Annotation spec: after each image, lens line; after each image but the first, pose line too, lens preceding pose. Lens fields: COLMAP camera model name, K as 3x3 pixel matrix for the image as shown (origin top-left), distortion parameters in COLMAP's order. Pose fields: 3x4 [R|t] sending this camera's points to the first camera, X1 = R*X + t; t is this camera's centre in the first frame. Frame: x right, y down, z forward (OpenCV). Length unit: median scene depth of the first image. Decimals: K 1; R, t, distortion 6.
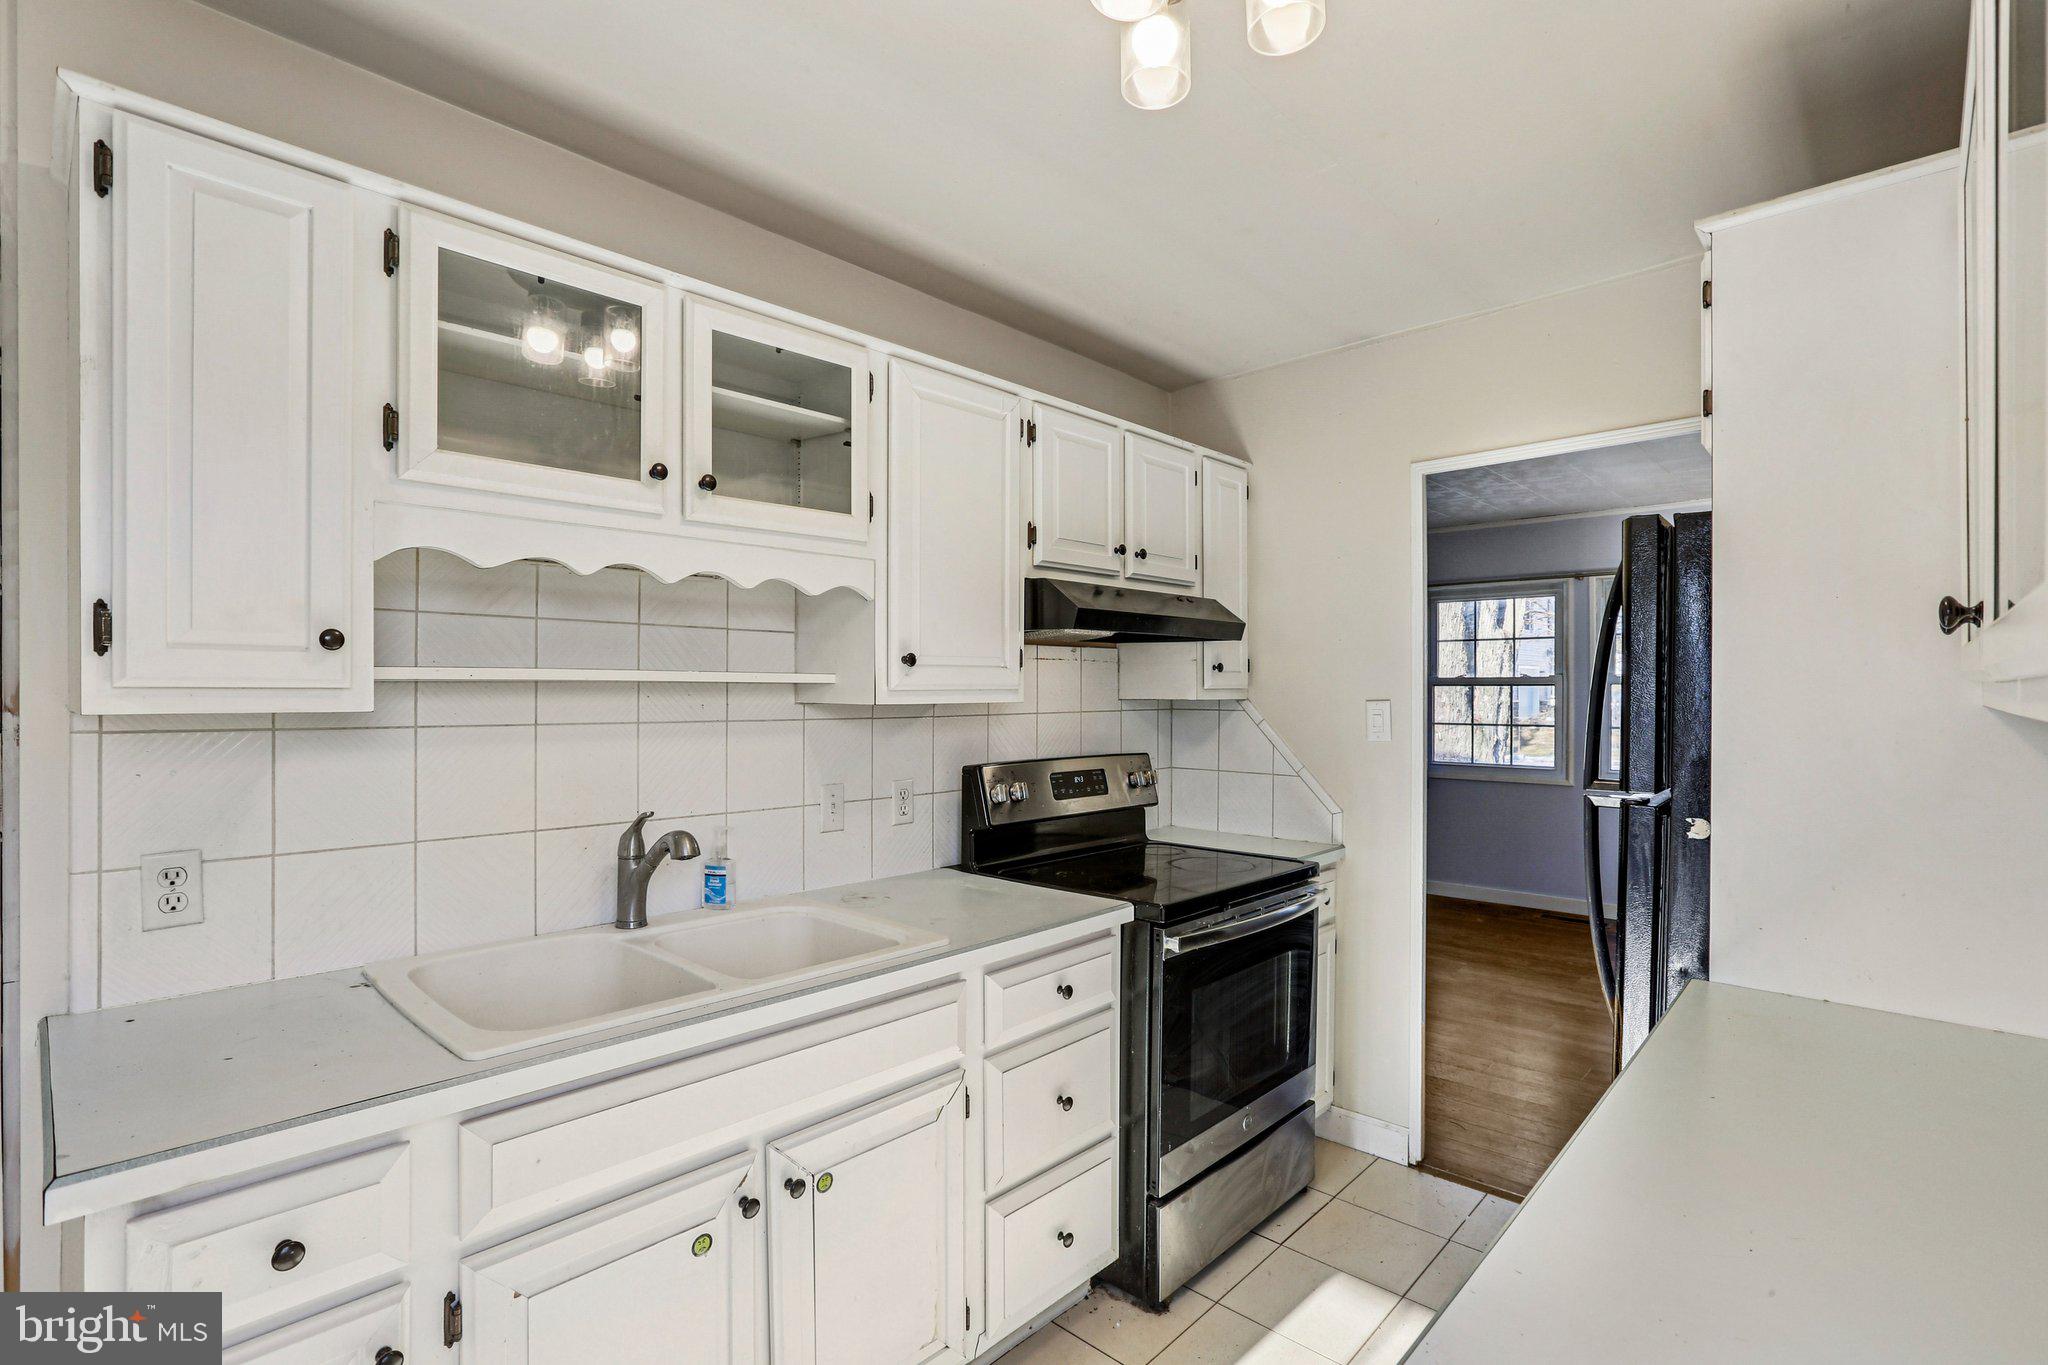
lens RADIAL K [[959.6, 0, 1022.0], [0, 959.6, 692.6], [0, 0, 1]] dist [-0.045590, 0.011348]
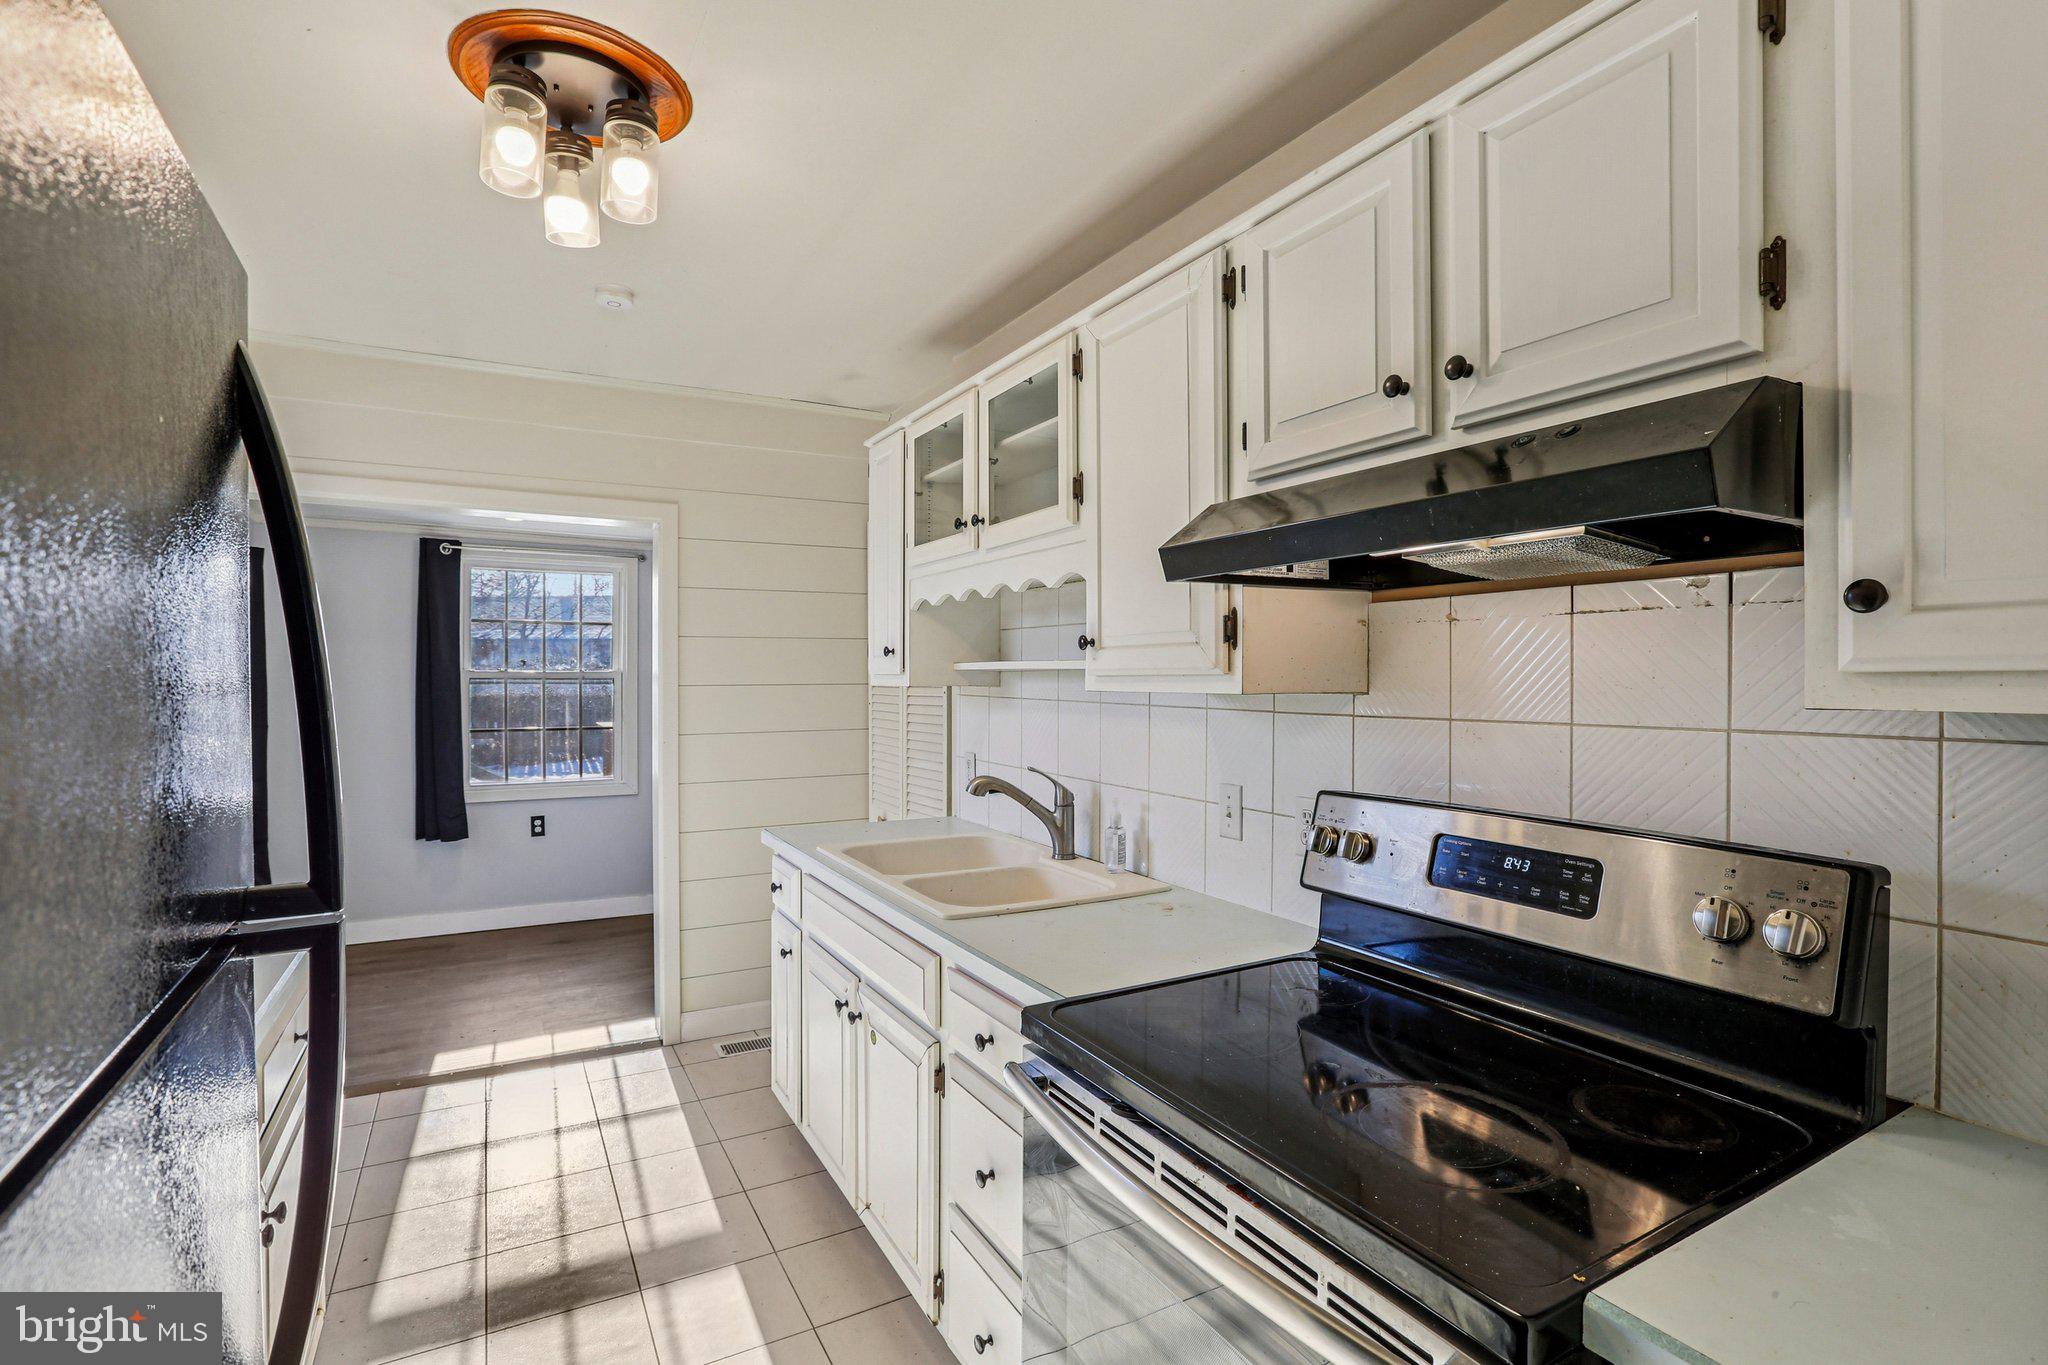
lens RADIAL K [[955.5, 0, 1024.0], [0, 955.5, 682.5], [0, 0, 1]] dist [-0.034061, 0.010644]
pose [[-0.295604, -0.001177, -0.955310, 0.695598], [-0.010165, 0.999947, 0.001914, 0.002155], [0.955257, 0.010276, -0.295600, 1.083858]]
